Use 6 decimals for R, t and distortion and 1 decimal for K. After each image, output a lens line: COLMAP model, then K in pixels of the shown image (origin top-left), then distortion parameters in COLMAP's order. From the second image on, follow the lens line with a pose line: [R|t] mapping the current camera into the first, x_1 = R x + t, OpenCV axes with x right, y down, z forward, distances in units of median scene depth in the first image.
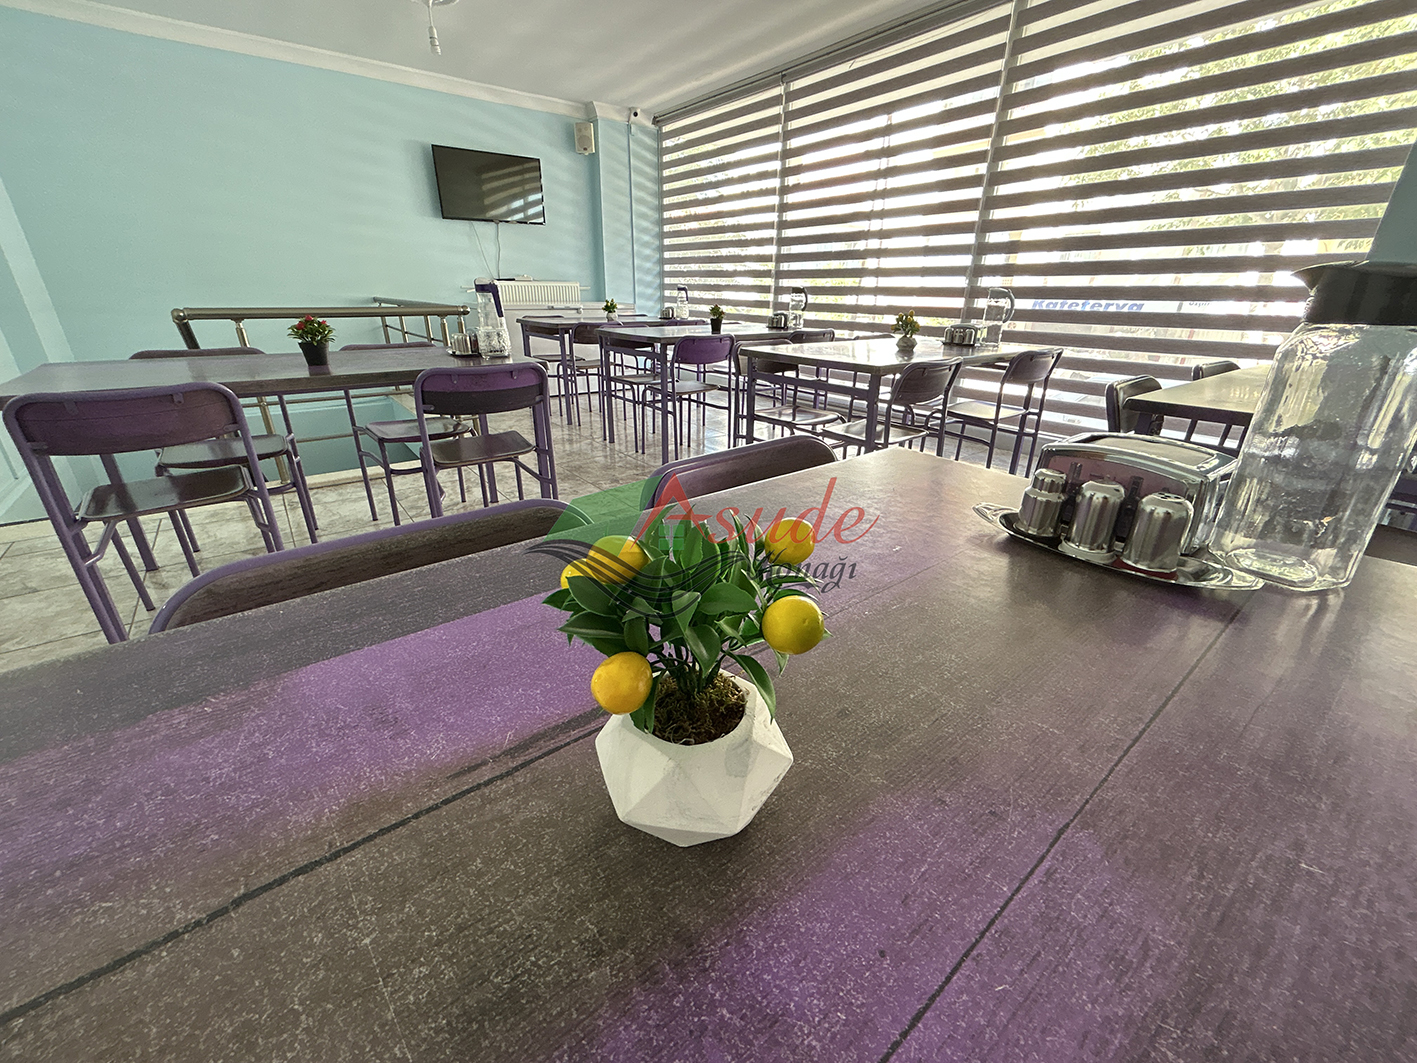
lens RADIAL K [[576.7, 0, 707.4], [0, 576.7, 529.3], [0, 0, 1]] dist [-0.000180, 0.000770]
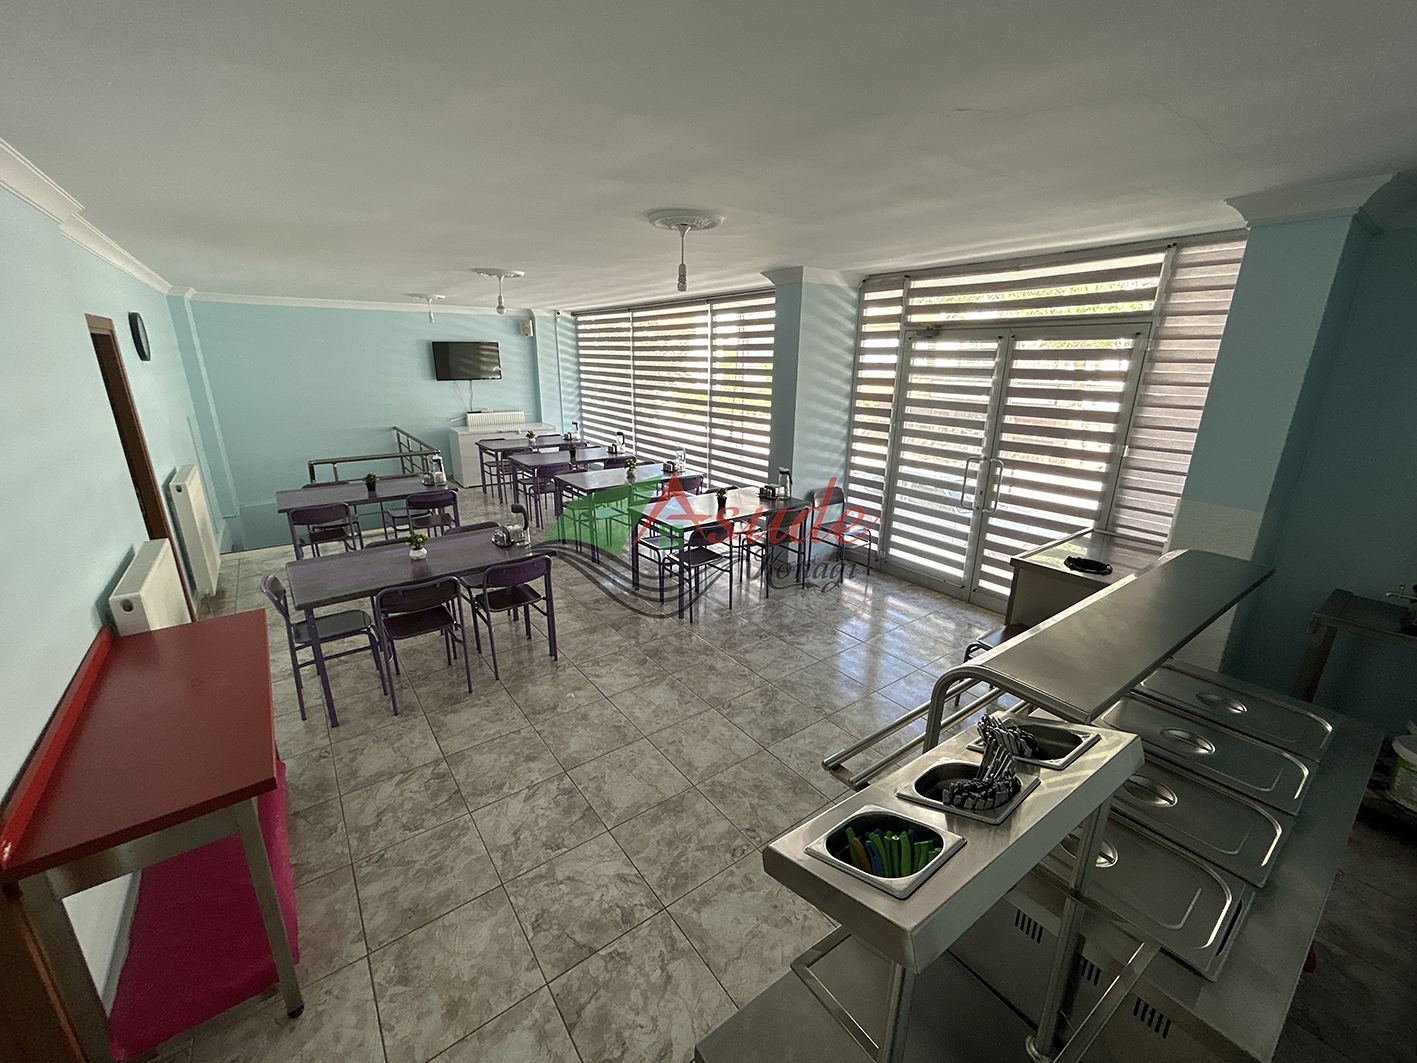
lens RADIAL K [[576.7, 0, 714.1], [0, 576.7, 534.9], [0, 0, 1]] dist [-0.000180, 0.000770]
pose [[0.999998, -0.000423, -0.002192, 0.327901], [0.000215, 0.995598, -0.093727, 0.060943], [0.002222, 0.093727, 0.995596, -0.583388]]
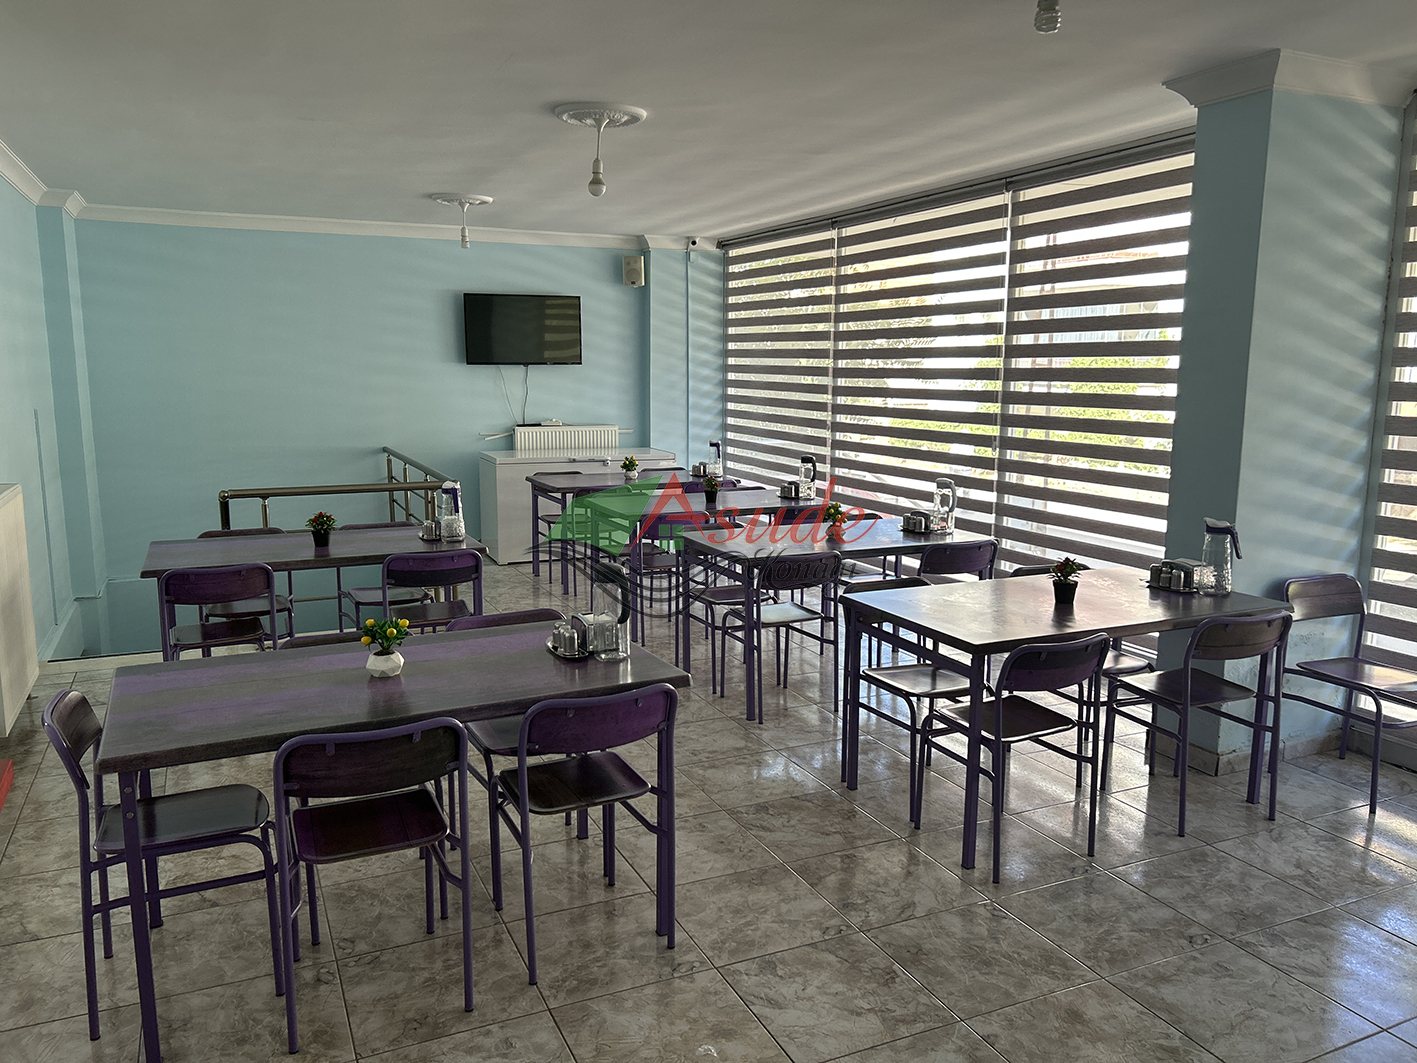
lens RADIAL K [[1073.6, 0, 716.6], [0, 1073.6, 546.2], [0, 0, 1]] dist [0.035244, -0.018927]
pose [[0.977180, 0.029045, -0.210416, 0.264490], [-0.075920, 0.972930, -0.218273, 0.067987], [0.198380, 0.229267, 0.952933, -0.426467]]
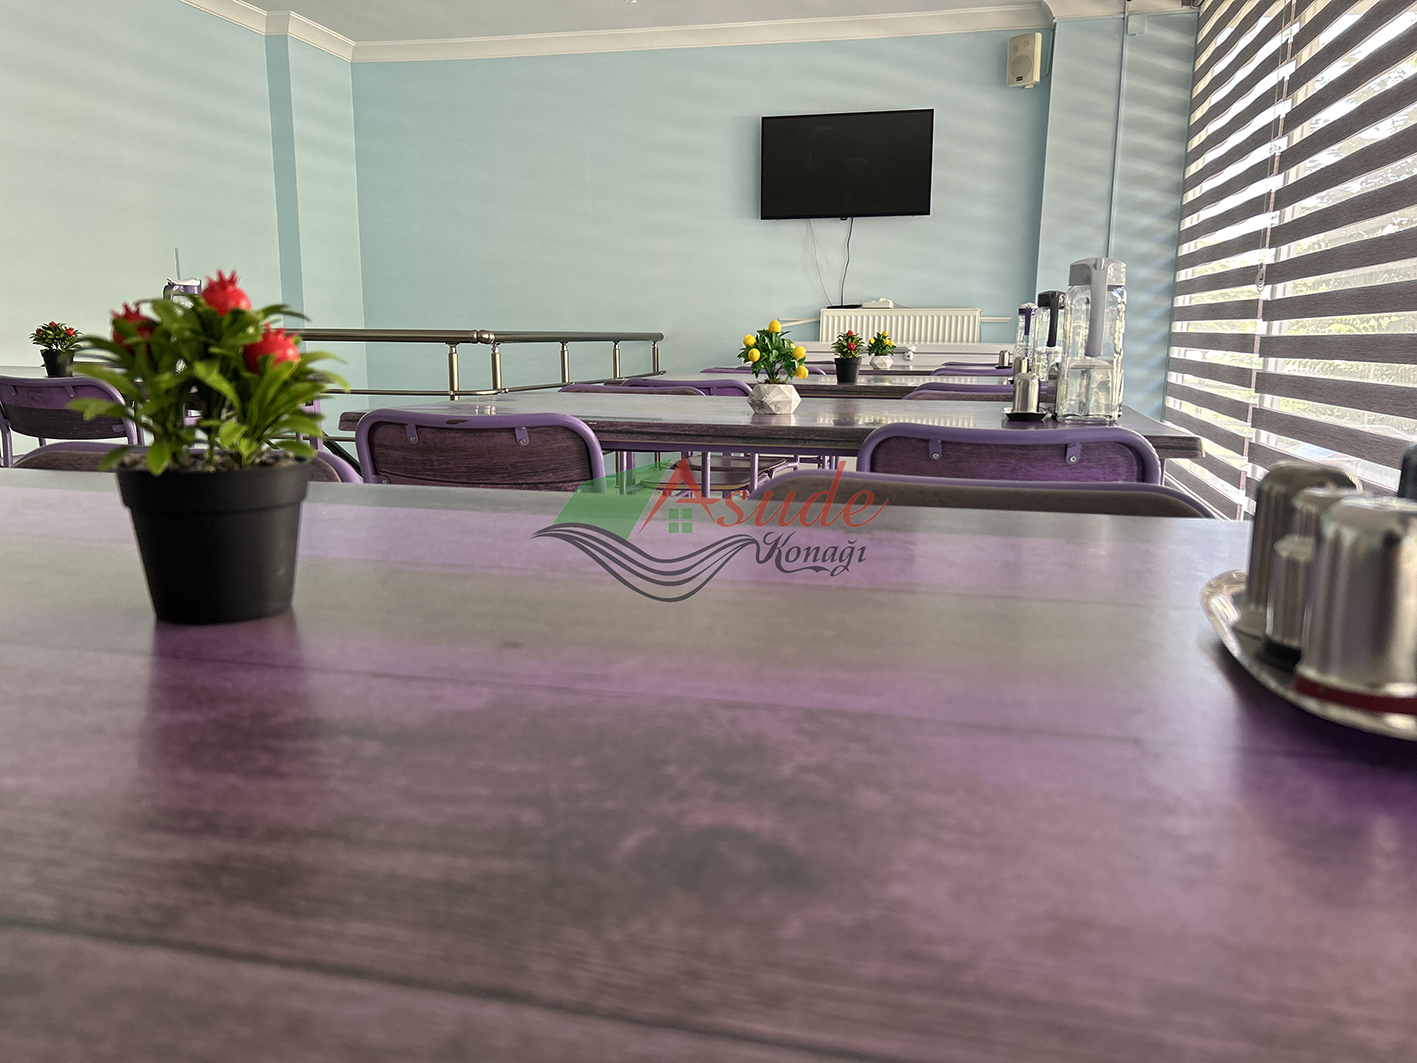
lens RADIAL K [[1073.6, 0, 699.7], [0, 1073.6, 524.1], [0, 0, 1]] dist [0.035244, -0.018927]
pose [[0.624684, 0.134936, -0.769131, 0.450332], [-0.304636, 0.949025, -0.080926, -0.085106], [0.719005, 0.284858, 0.633947, 0.256758]]
